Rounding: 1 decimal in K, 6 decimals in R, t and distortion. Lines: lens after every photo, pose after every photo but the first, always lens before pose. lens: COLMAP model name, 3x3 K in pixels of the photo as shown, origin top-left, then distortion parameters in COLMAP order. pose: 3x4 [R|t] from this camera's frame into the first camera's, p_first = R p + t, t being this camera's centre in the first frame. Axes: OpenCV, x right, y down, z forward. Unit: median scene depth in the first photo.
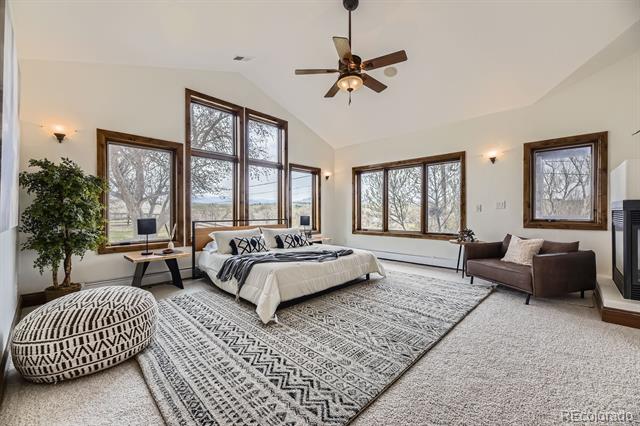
lens RADIAL K [[260.8, 0, 320.1], [0, 260.8, 210.0], [0, 0, 1]] dist [0.008702, -0.001804]
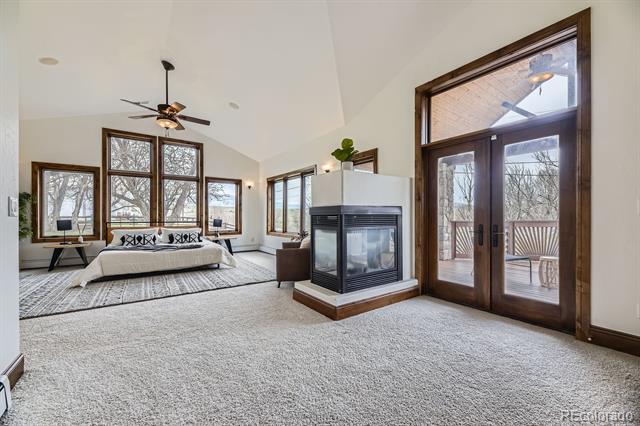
lens RADIAL K [[260.8, 0, 320.5], [0, 260.8, 213.9], [0, 0, 1]] dist [0.008702, -0.001804]
pose [[0.982597, 0.001367, -0.185746, 0.785630], [-0.001595, 0.999998, -0.001079, -0.001693], [0.185744, 0.001357, 0.982597, -0.148303]]
